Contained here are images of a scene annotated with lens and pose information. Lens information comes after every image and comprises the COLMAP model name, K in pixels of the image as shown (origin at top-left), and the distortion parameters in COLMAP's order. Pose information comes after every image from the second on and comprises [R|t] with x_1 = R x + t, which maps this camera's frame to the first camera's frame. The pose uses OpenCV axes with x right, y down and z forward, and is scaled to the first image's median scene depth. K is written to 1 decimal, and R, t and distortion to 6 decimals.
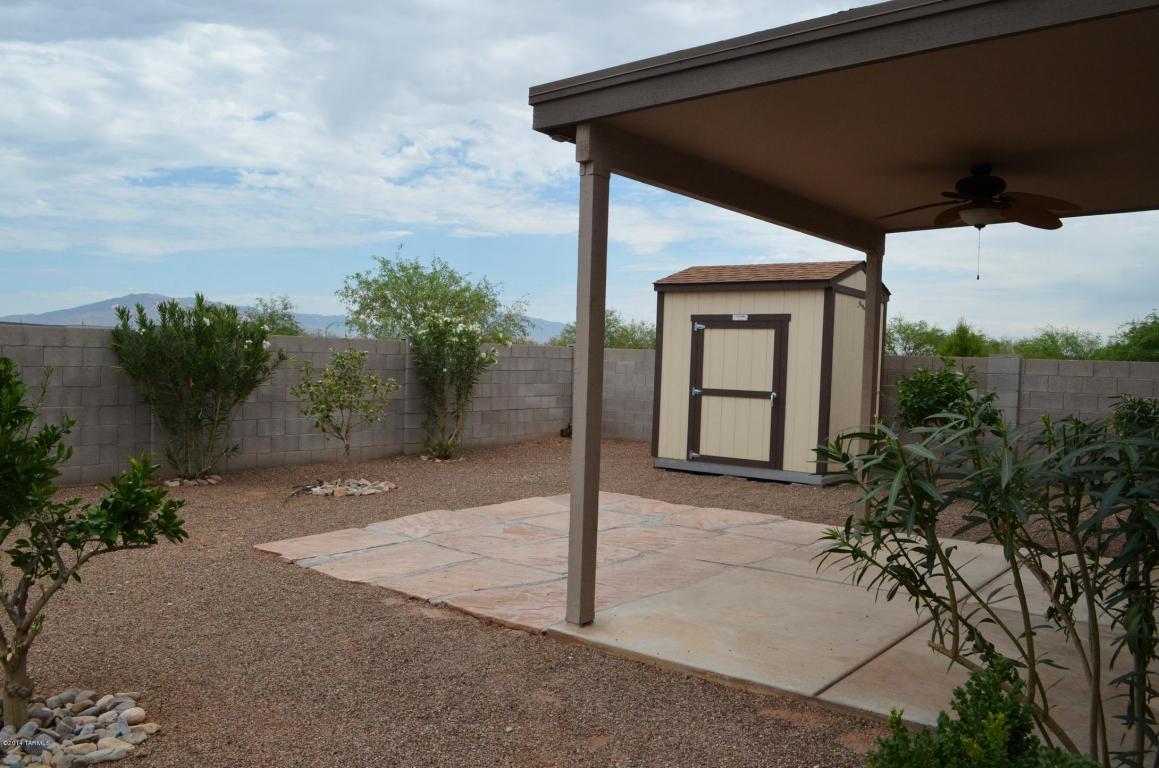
lens RADIAL K [[911.8, 0, 590.9], [0, 911.8, 392.9], [0, 0, 1]] dist [-0.087467, 0.018675]
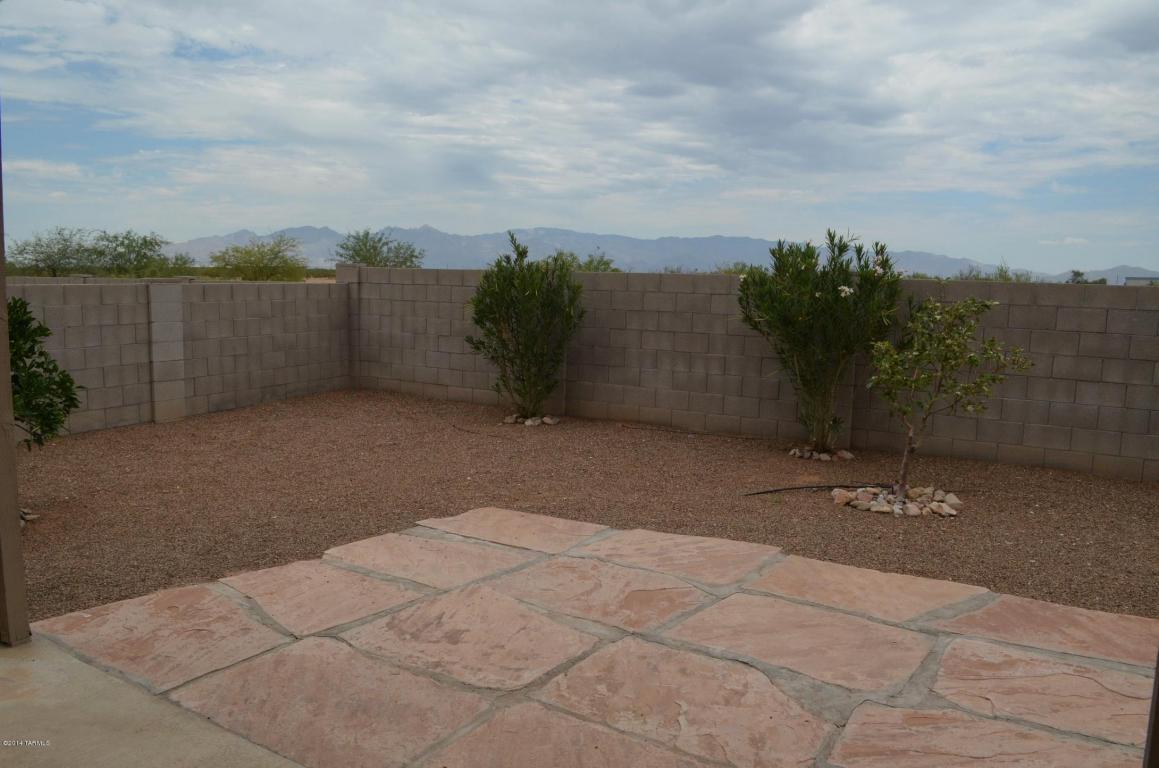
lens RADIAL K [[911.8, 0, 590.9], [0, 911.8, 392.9], [0, 0, 1]] dist [-0.087467, 0.018675]
pose [[0.114606, 0.097546, -0.988610, 0.325830], [-0.055260, 0.994253, 0.091696, -0.022317], [0.991873, 0.044122, 0.119337, 0.593217]]
